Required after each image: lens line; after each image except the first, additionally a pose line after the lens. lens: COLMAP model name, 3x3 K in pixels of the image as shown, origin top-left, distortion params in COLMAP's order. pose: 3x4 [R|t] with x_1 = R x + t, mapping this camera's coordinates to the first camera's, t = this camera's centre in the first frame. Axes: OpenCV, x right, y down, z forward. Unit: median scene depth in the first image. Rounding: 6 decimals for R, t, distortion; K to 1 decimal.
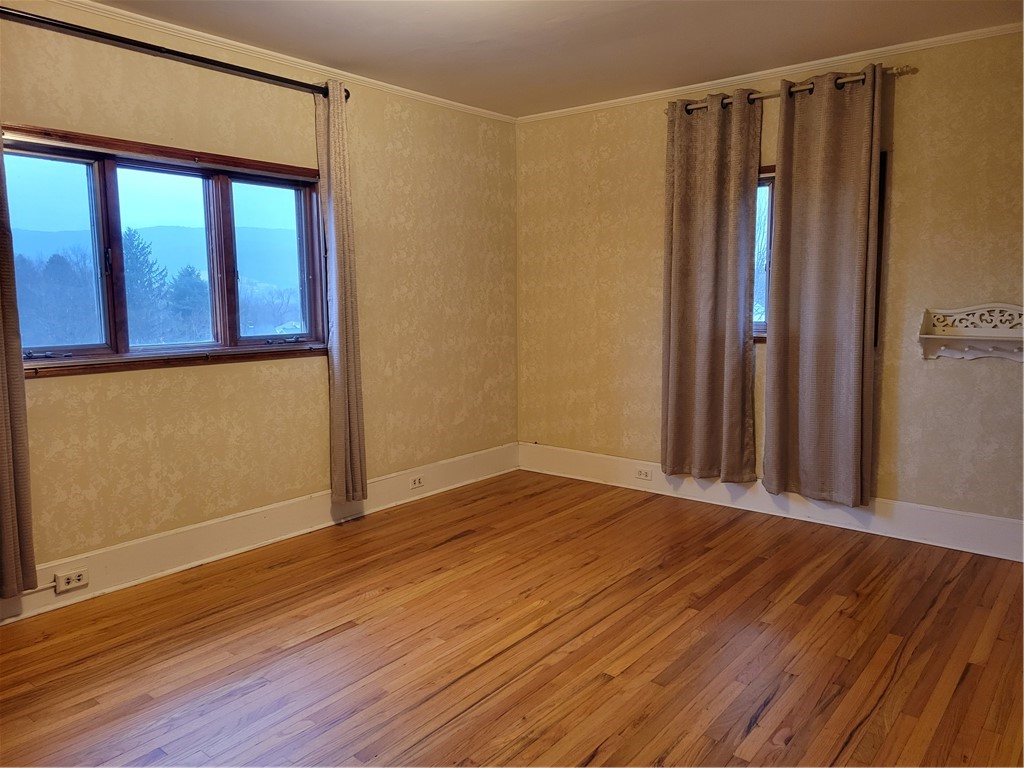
lens RADIAL K [[757.9, 0, 505.4], [0, 757.9, 382.8], [0, 0, 1]] dist [0.073427, -0.053597]
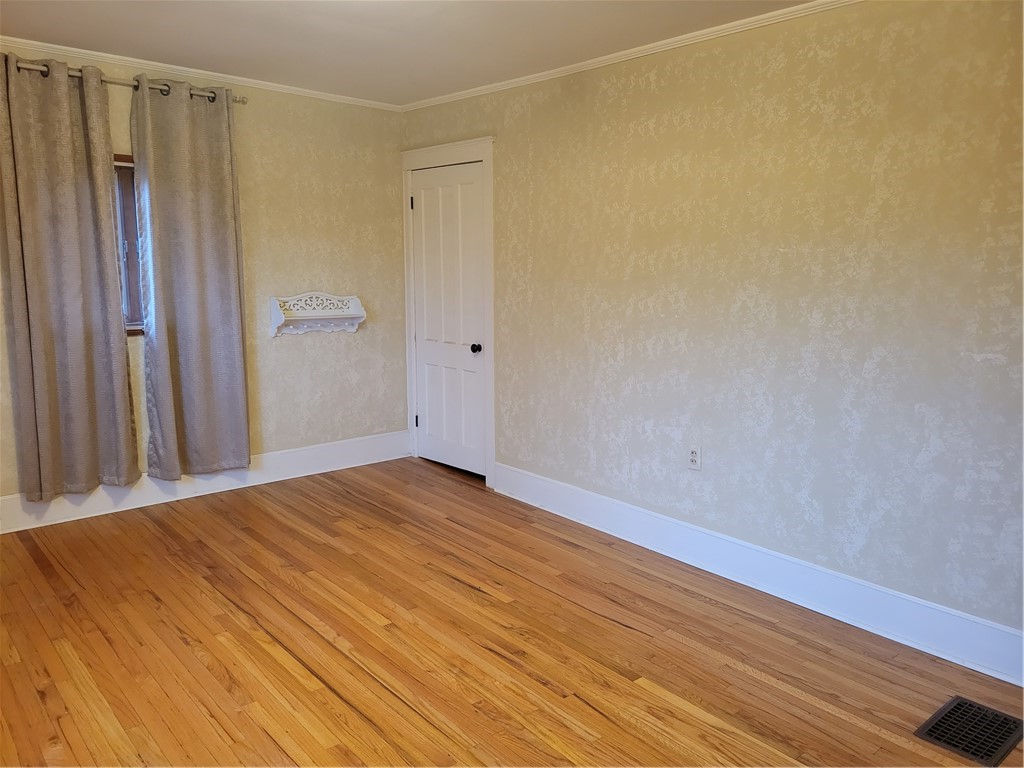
lens RADIAL K [[757.9, 0, 505.4], [0, 757.9, 382.8], [0, 0, 1]] dist [0.073427, -0.053597]
pose [[0.167849, -0.144831, 0.975116, -0.711820], [0.113260, 0.985432, 0.126868, -0.081913], [-0.979285, 0.089147, 0.181808, 0.458659]]
